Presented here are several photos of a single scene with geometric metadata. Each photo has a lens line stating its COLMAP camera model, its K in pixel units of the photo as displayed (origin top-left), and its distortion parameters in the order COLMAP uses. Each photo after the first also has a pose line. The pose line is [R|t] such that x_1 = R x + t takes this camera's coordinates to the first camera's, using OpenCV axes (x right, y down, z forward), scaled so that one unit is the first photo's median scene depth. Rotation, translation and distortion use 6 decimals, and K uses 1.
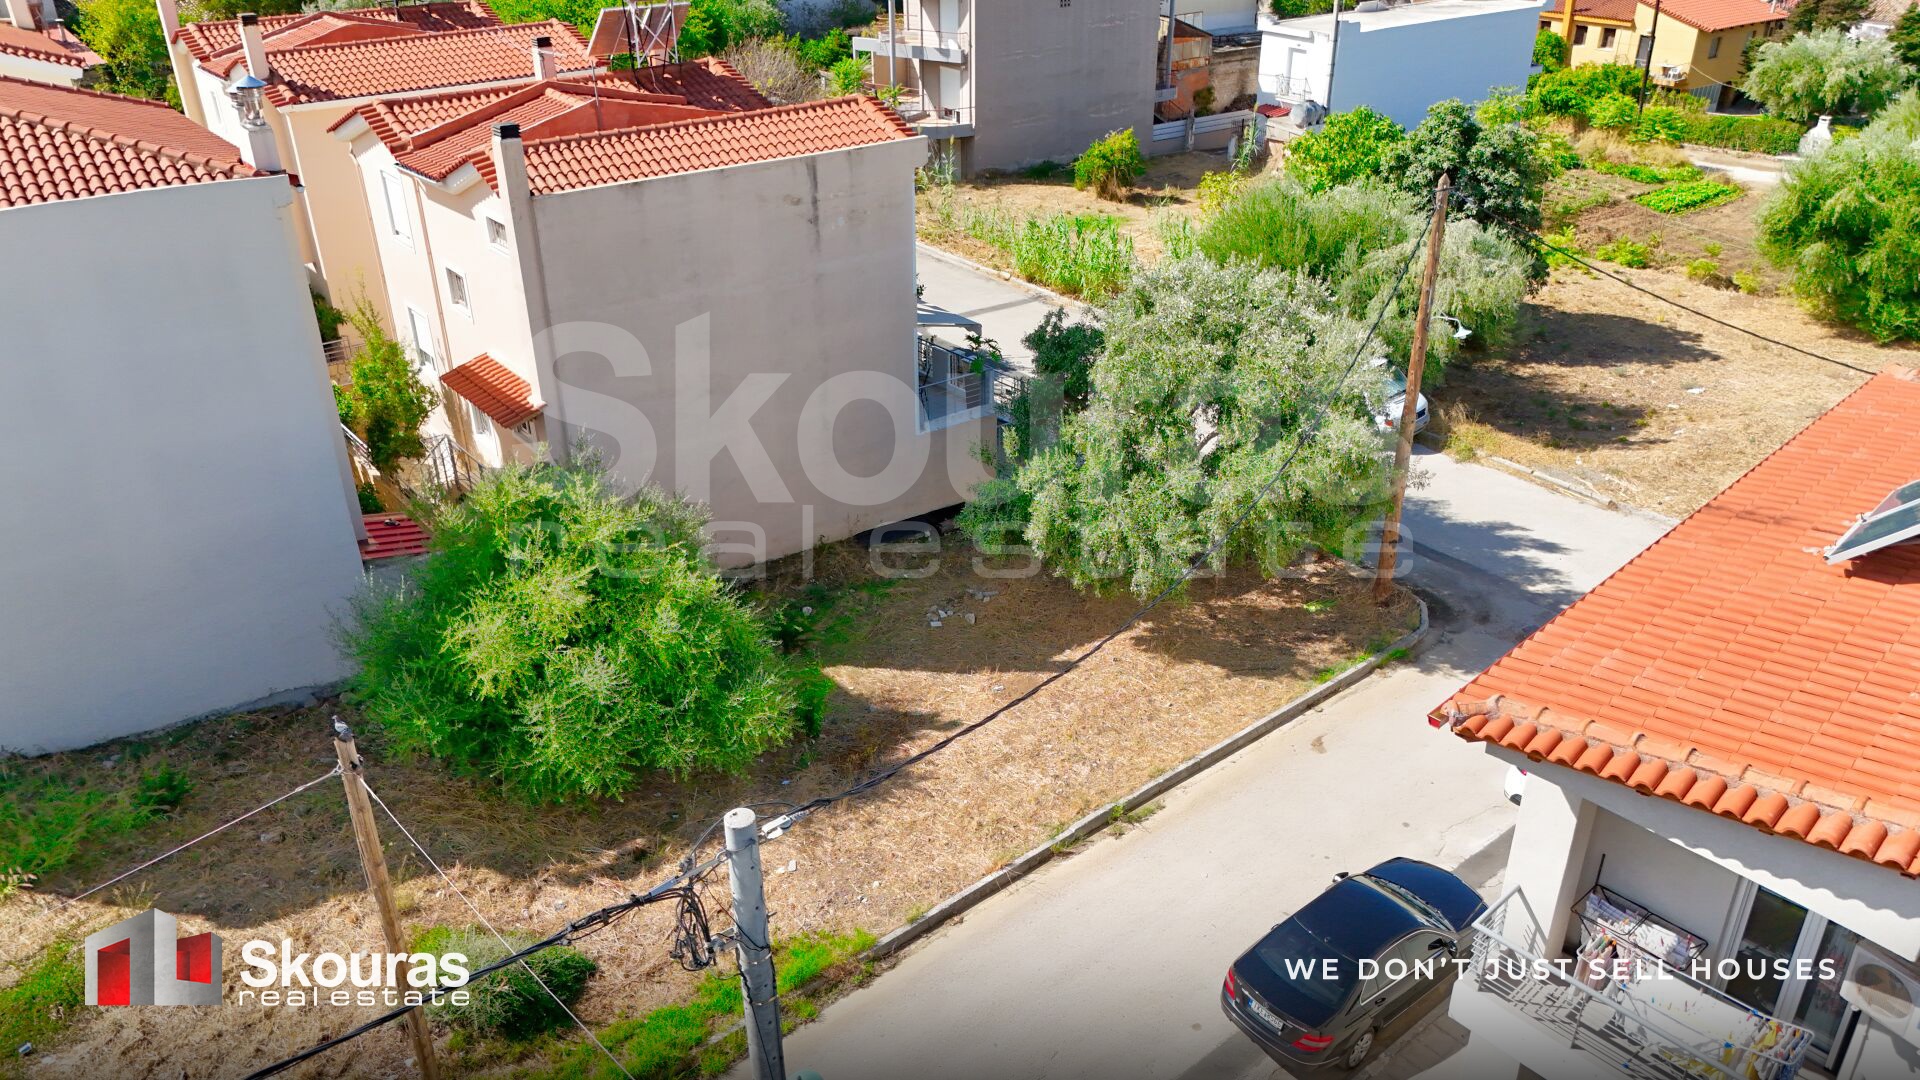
lens RADIAL K [[1416.8, 0, 954.0], [0, 1416.8, 538.6], [0, 0, 1]] dist [0.071688, -0.068962]
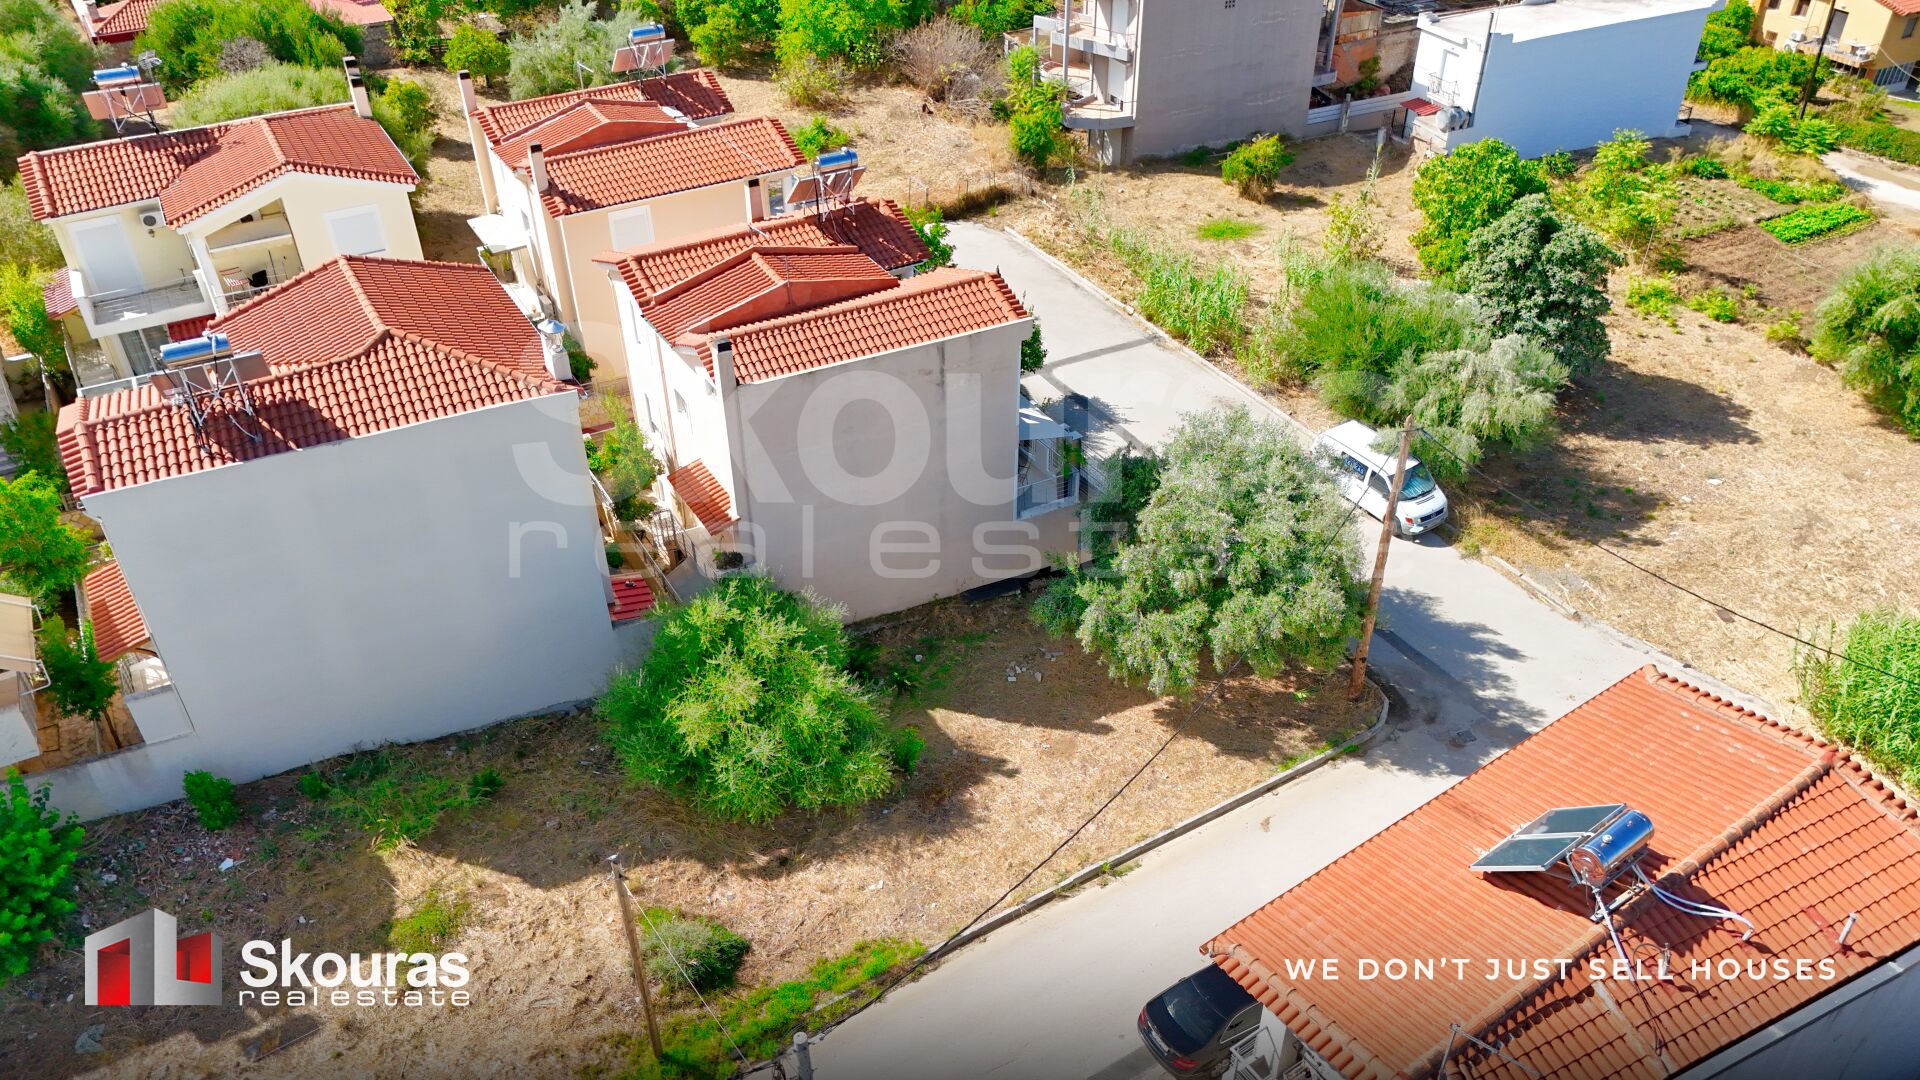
lens RADIAL K [[1416.8, 0, 952.8], [0, 1416.8, 537.9], [0, 0, 1]] dist [0.071688, -0.068962]
pose [[0.988705, 0.087626, -0.121589, 0.076369], [-0.069853, 0.987191, 0.143435, -0.239490], [0.132600, -0.133322, 0.982162, -0.284262]]
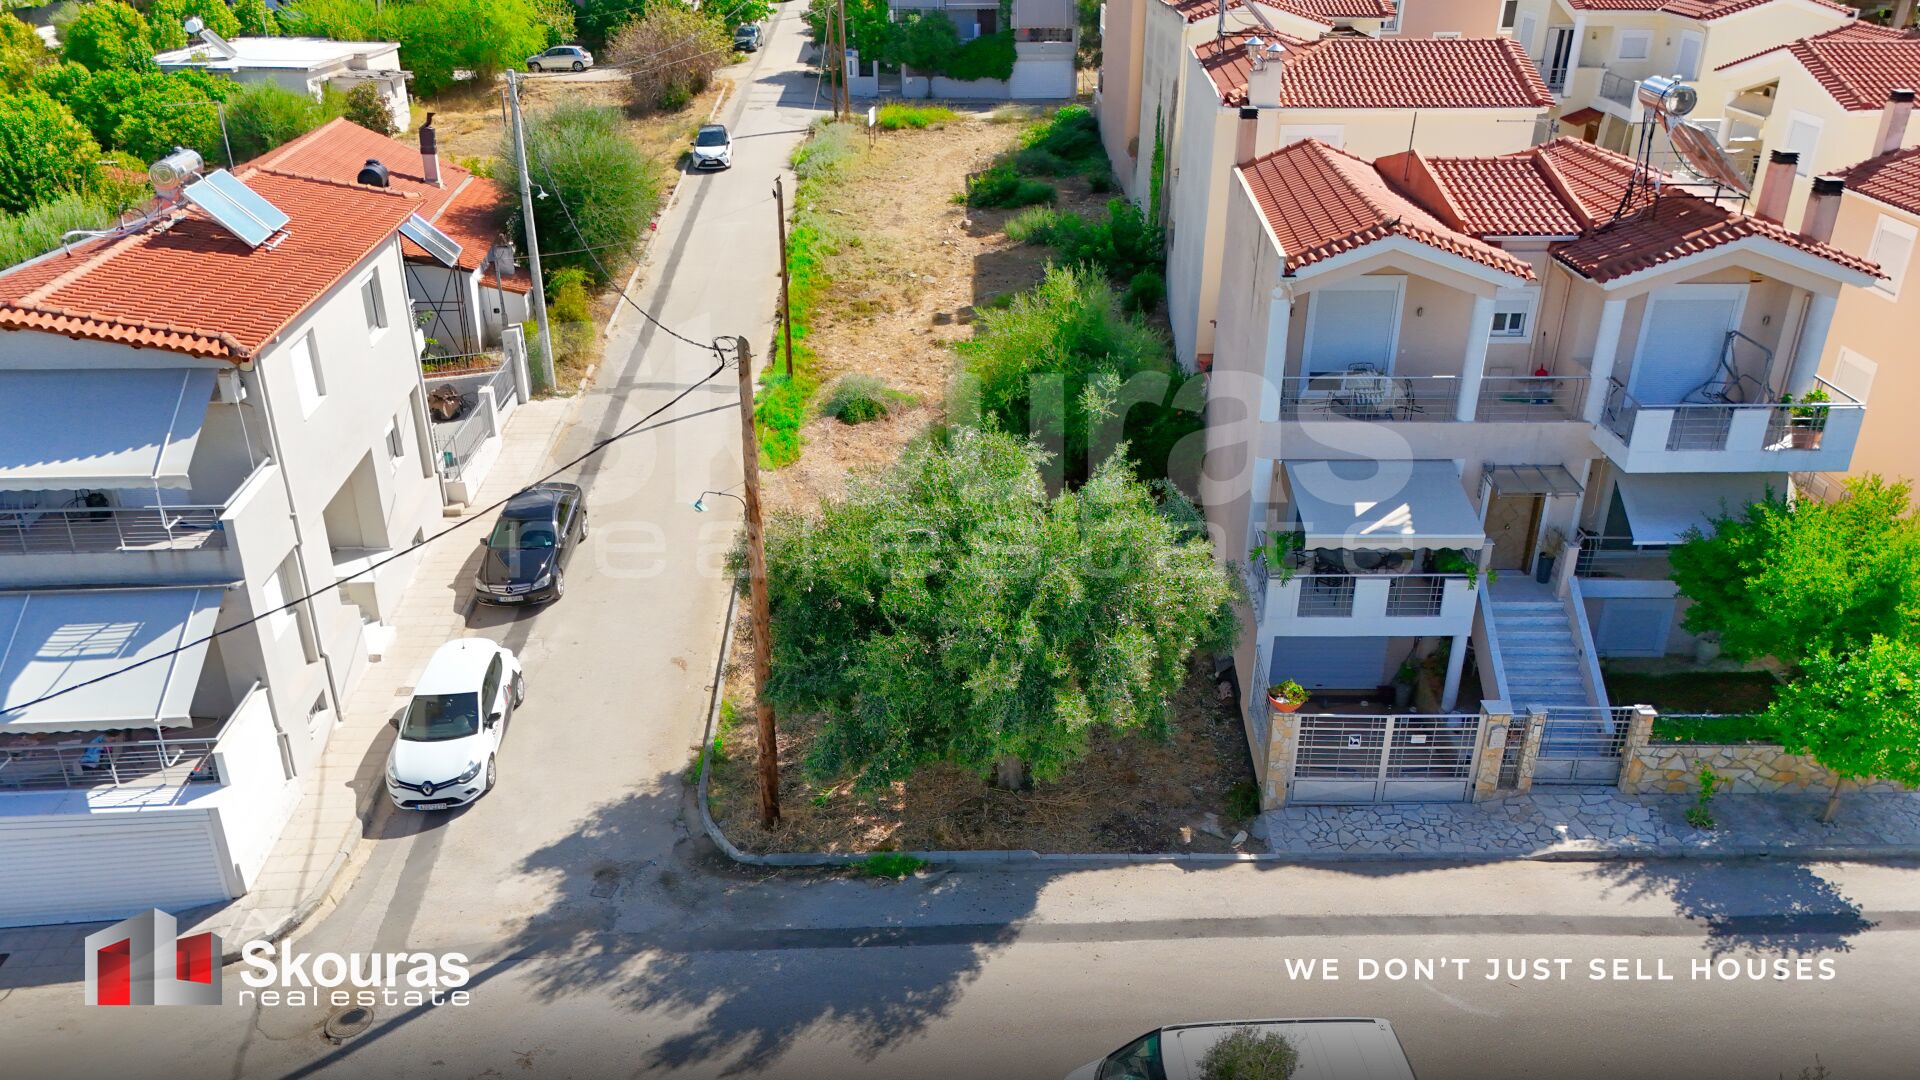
lens RADIAL K [[1416.8, 0, 954.3], [0, 1416.8, 542.7], [0, 0, 1]] dist [0.071688, -0.068962]
pose [[-0.624888, 0.348552, -0.698589, 0.700337], [-0.359414, 0.665913, 0.653745, -0.600595], [0.693064, 0.659599, -0.290846, 1.115065]]
